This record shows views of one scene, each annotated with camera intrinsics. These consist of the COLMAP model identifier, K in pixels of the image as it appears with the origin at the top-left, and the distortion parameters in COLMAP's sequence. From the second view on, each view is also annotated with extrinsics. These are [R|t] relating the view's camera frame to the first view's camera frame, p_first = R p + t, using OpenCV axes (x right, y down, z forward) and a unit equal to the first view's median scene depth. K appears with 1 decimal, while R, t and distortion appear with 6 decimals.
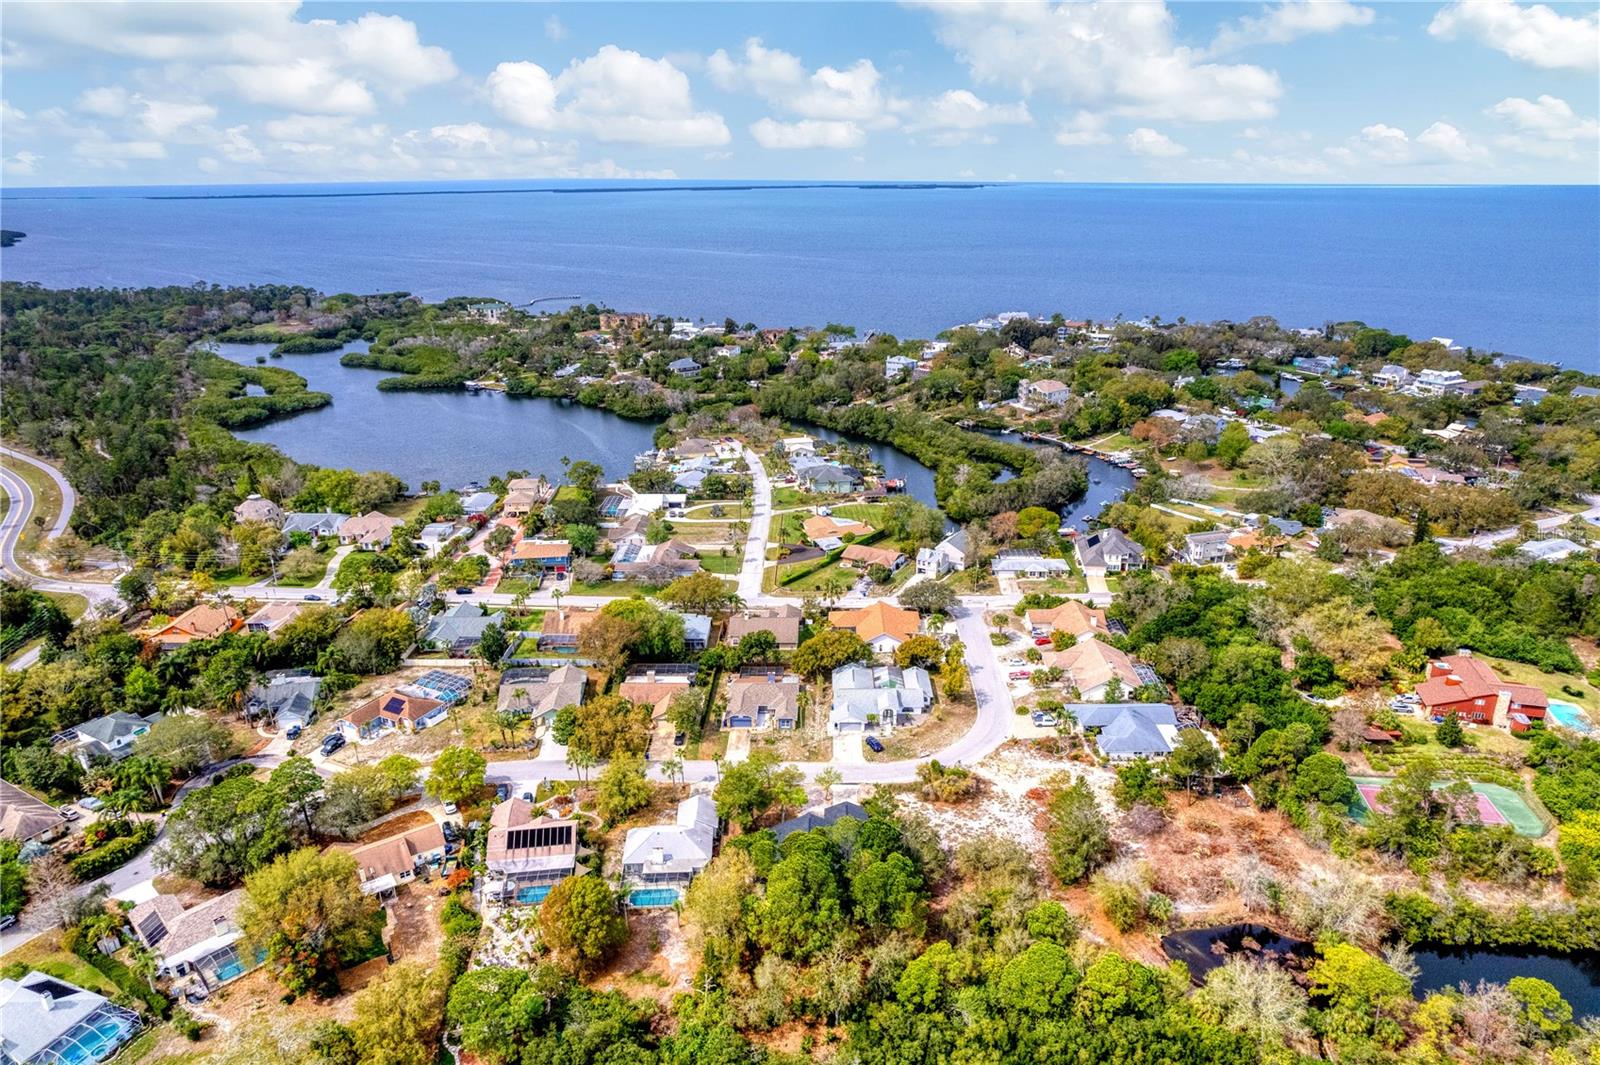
lens RADIAL K [[1025.2, 0, 802.0], [0, 1025.2, 530.5], [0, 0, 1]] dist [-0.072538, 0.067654]
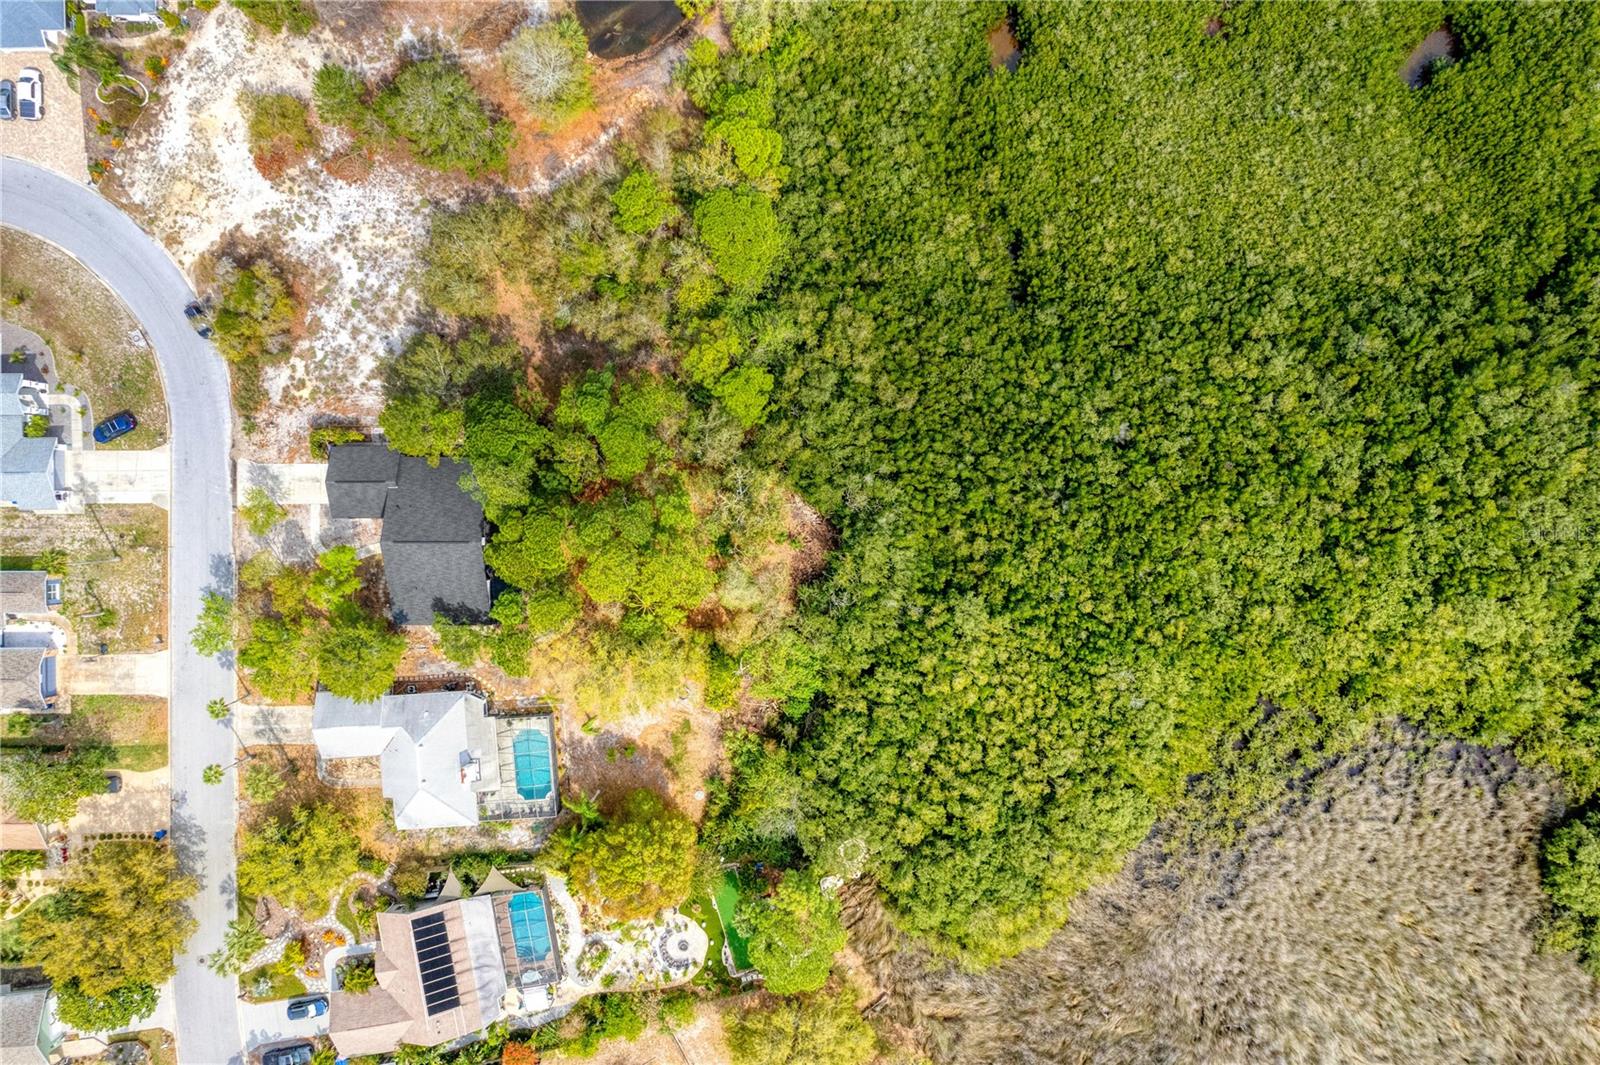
lens RADIAL K [[1015.8, 0, 803.0], [0, 1015.8, 534.1], [0, 0, 1]] dist [-0.073537, 0.070567]
pose [[-0.021506, -0.999744, -0.006963, 0.006701], [0.329465, -0.013663, 0.944069, -0.127013], [-0.943923, 0.018009, 0.329674, 0.341909]]
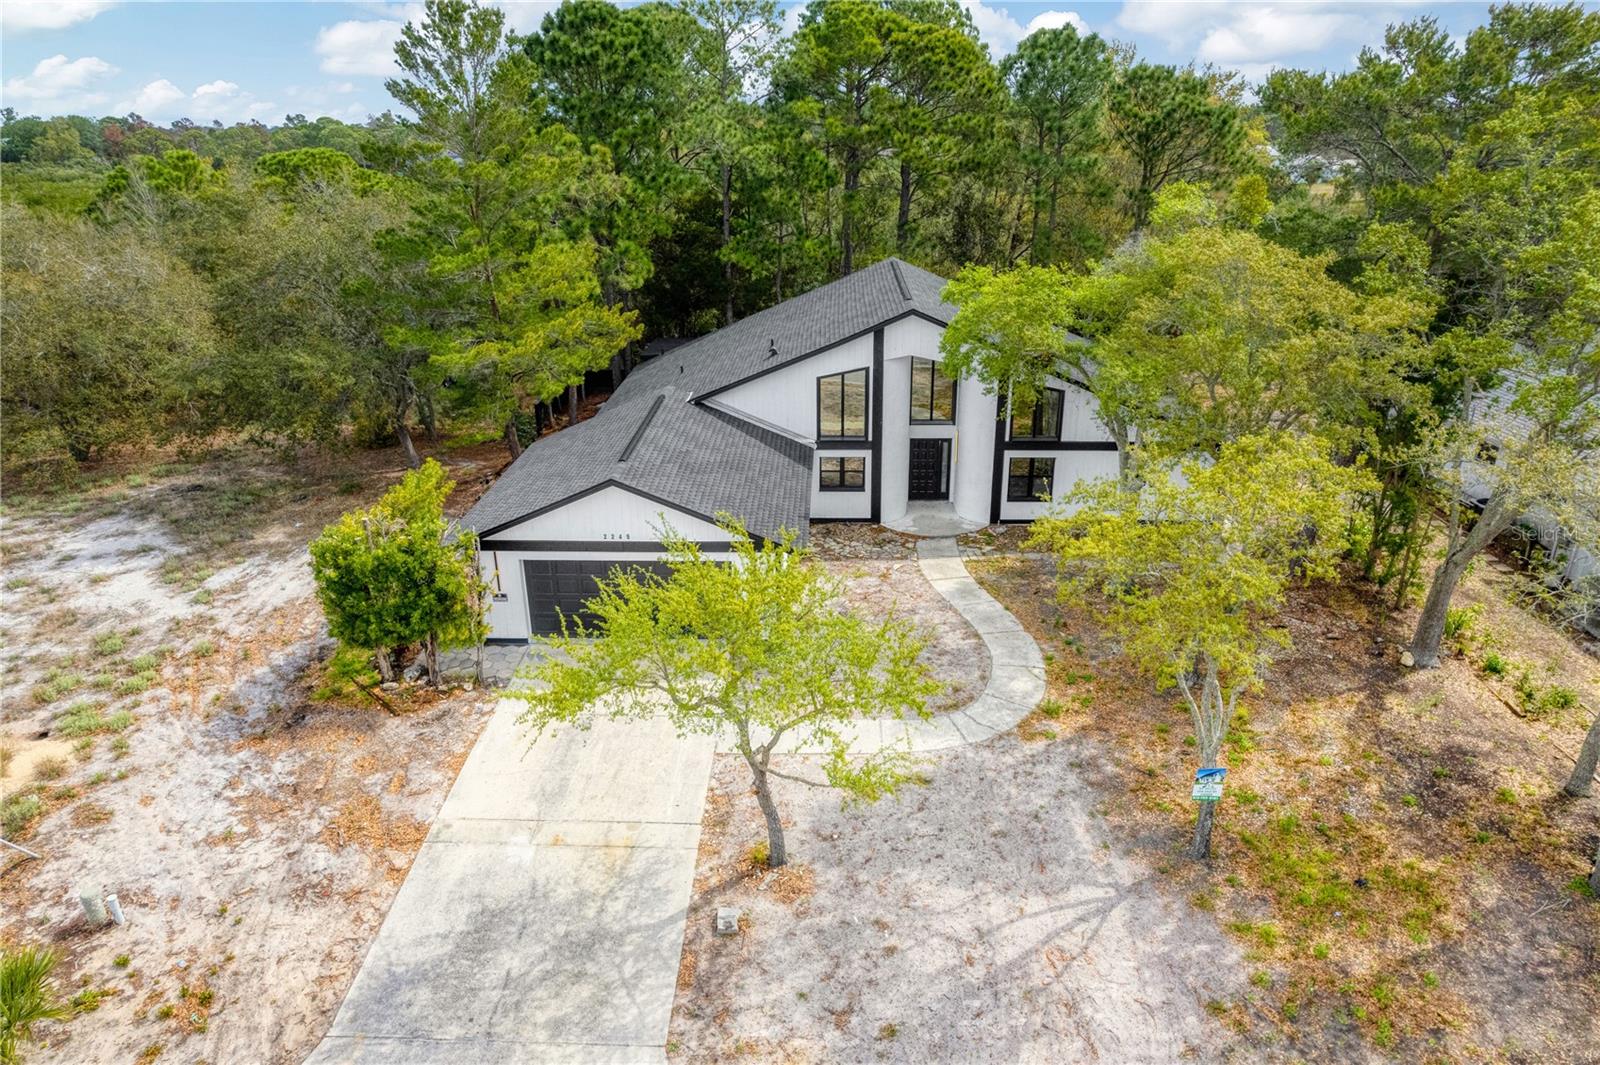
lens RADIAL K [[1035.4, 0, 802.2], [0, 1035.4, 533.9], [0, 0, 1]] dist [-0.083617, 0.079021]
pose [[-0.999825, 0.011281, 0.014948, 0.013137], [0.018356, 0.748571, 0.662800, 0.124056], [-0.003712, 0.662958, -0.748647, 0.690125]]
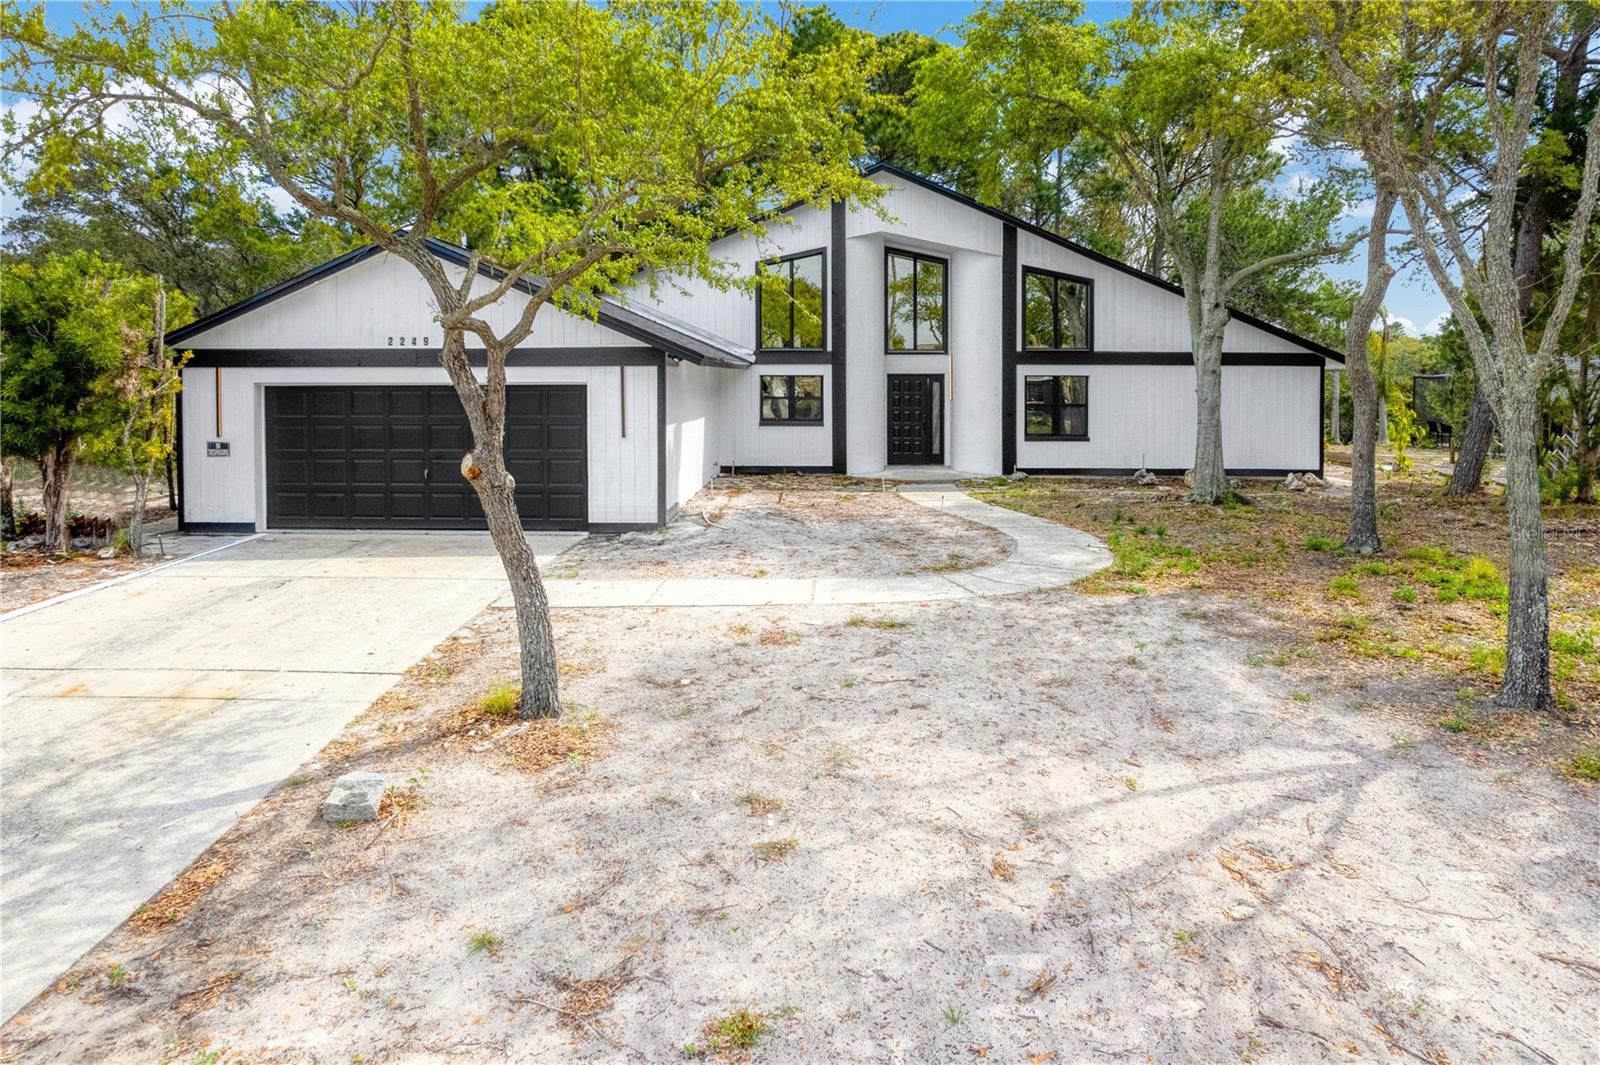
lens RADIAL K [[1063.5, 0, 802.6], [0, 1063.5, 398.9], [0, 0, 1]] dist [-0.063893, 0.047101]
pose [[-0.999871, 0.007672, 0.014142, 0.008987], [0.012179, 0.935294, 0.353661, 0.159146], [-0.010513, 0.353788, -0.935267, 0.680334]]
